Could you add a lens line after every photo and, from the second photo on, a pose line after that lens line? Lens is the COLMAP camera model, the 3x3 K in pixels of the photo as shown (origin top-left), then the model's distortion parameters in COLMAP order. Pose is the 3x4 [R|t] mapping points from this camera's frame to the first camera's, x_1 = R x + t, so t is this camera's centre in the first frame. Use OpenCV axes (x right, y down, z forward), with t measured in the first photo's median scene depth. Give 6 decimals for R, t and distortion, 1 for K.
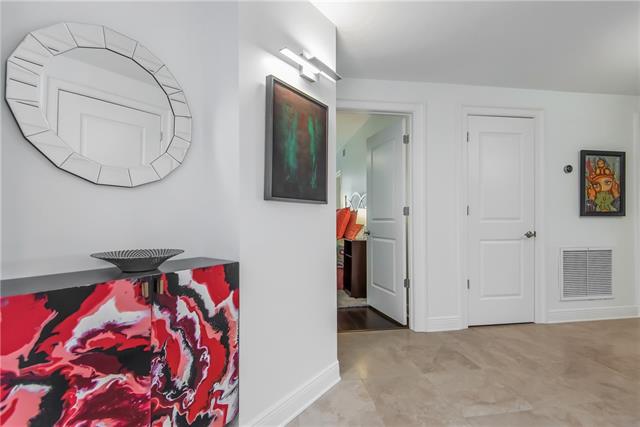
lens RADIAL K [[291.1, 0, 318.7], [0, 291.1, 223.5], [0, 0, 1]] dist [0.001049, -0.007944]
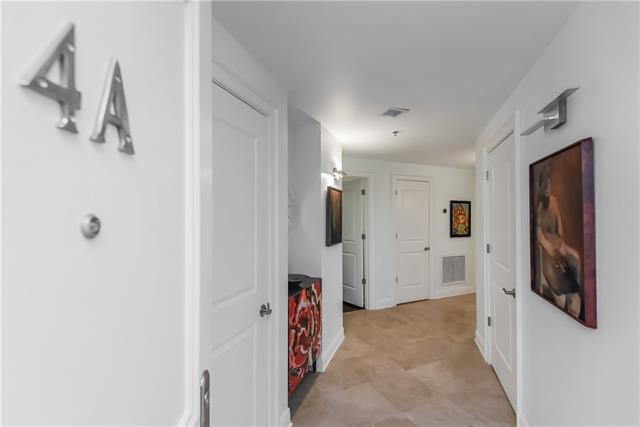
lens RADIAL K [[294.4, 0, 319.6], [0, 294.4, 216.4], [0, 0, 1]] dist [0.000251, -0.001006]
pose [[0.949056, 0.005048, 0.315068, -0.459589], [-0.001216, 0.999923, -0.012357, -0.139147], [-0.315106, 0.011345, 0.948989, -0.496699]]
